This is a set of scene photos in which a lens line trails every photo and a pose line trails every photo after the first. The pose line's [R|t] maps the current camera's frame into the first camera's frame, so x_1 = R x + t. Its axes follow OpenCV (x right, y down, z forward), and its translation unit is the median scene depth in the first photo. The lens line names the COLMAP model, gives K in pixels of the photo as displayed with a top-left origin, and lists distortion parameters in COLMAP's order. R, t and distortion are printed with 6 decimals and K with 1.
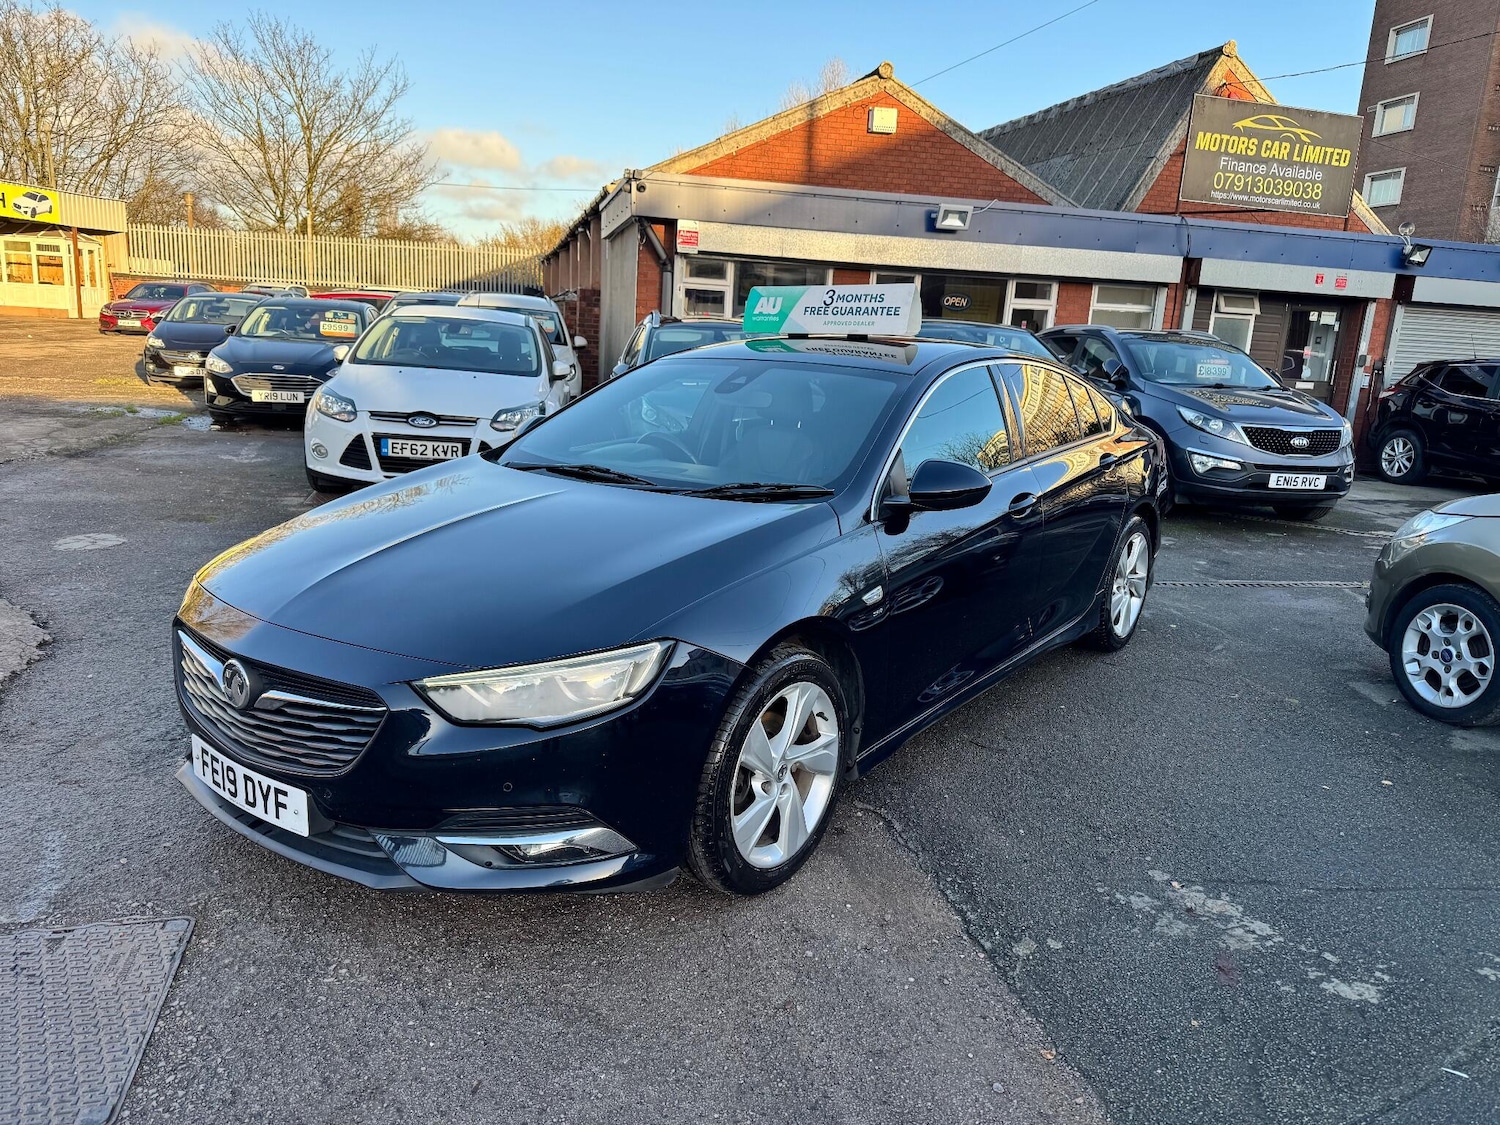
lens RADIAL K [[1052.3, 0, 751.4], [0, 1052.3, 566.1], [0, 0, 1]] dist [0.020233, -0.021870]
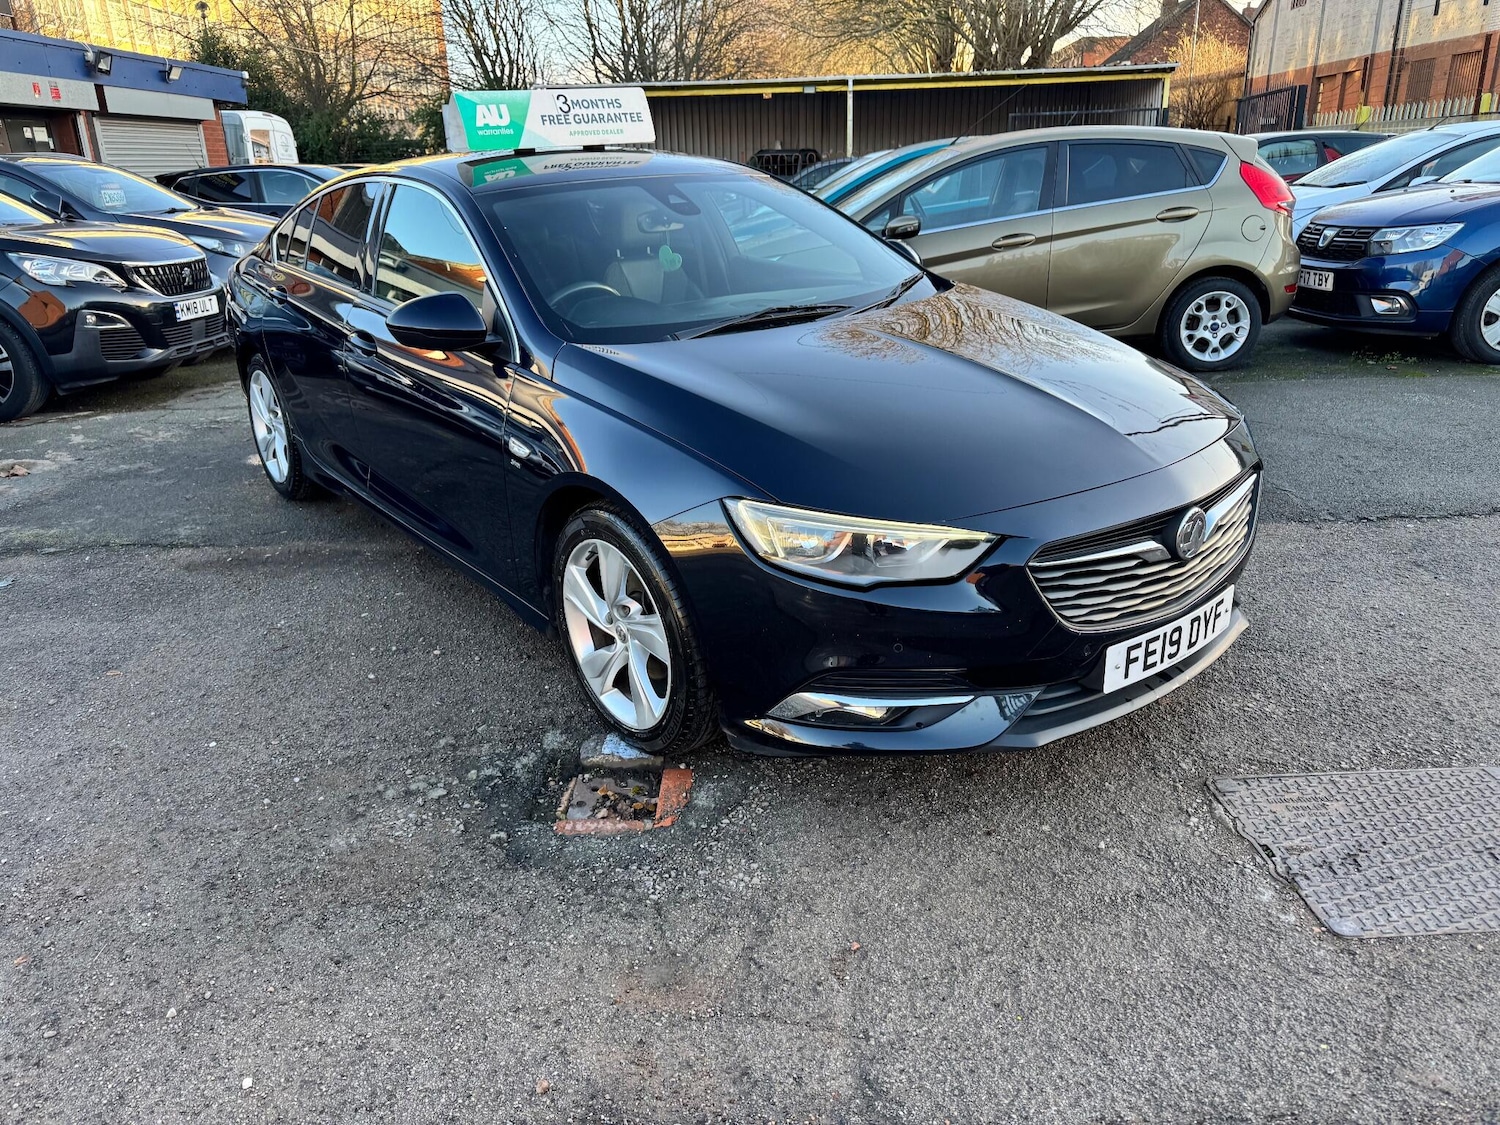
lens RADIAL K [[1051.6, 0, 749.2], [0, 1051.6, 555.8], [0, 0, 1]] dist [0.019623, -0.021711]
pose [[0.249148, -0.393985, 0.884704, -0.265488], [0.257564, 0.907568, 0.331633, -0.052747], [-0.933588, 0.145242, 0.327595, 0.197912]]
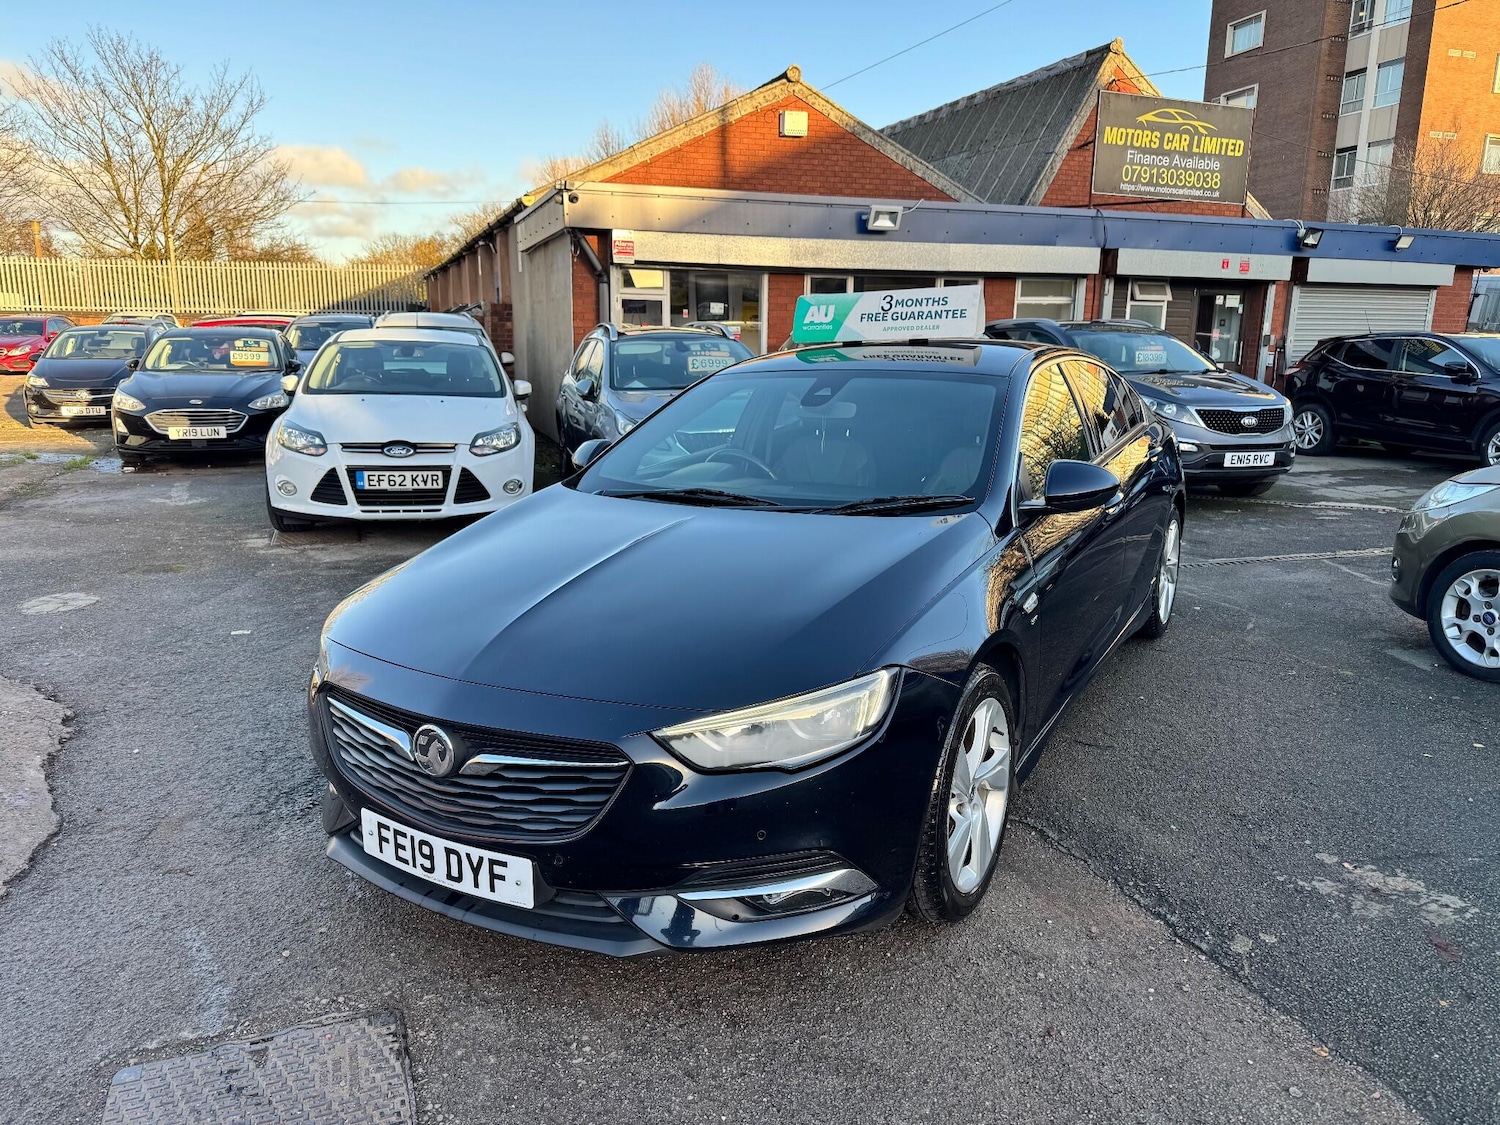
lens RADIAL K [[1052.3, 0, 752.0], [0, 1052.3, 568.1], [0, 0, 1]] dist [0.023359, -0.024762]
pose [[0.992352, -0.069395, 0.102086, -0.054774], [0.069667, 0.997570, 0.000897, -0.005404], [-0.101900, 0.006222, 0.994775, 0.009873]]
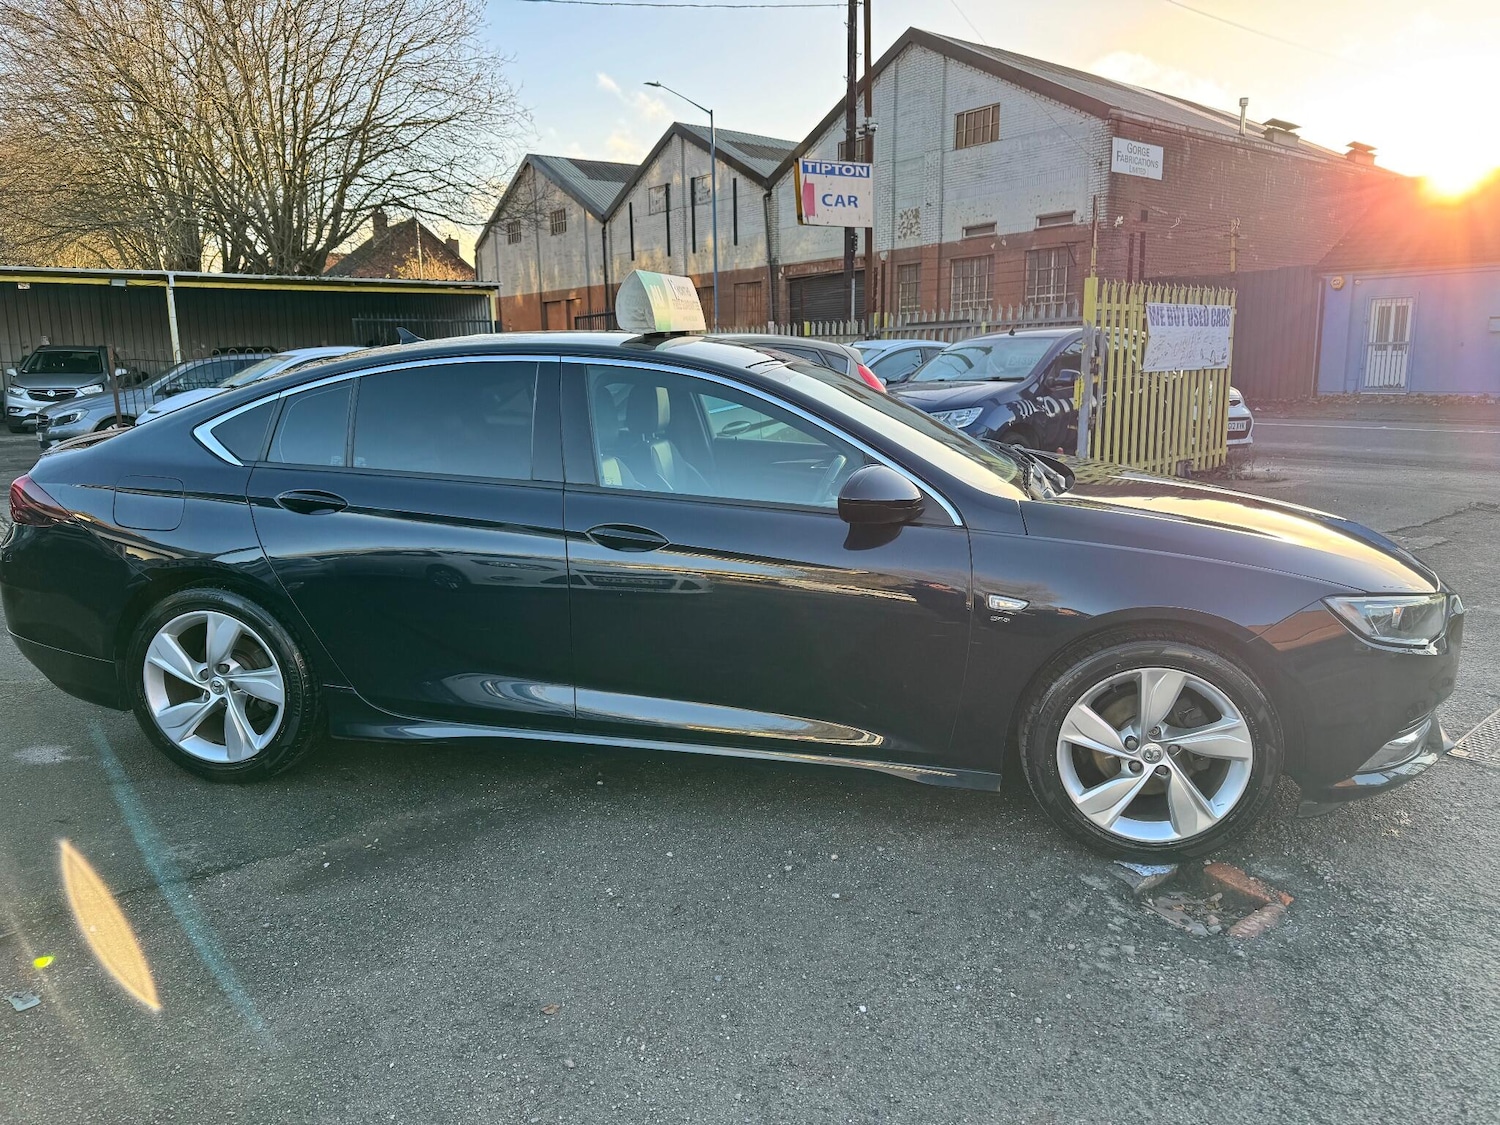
lens RADIAL K [[1040.5, 0, 758.7], [0, 1040.5, 581.6], [0, 0, 1]] dist [0.078483, -0.140173]
pose [[-0.438418, -0.237670, 0.866777, -0.244867], [0.185818, 0.919597, 0.346140, -0.102032], [-0.879353, 0.312817, -0.359005, 0.424951]]
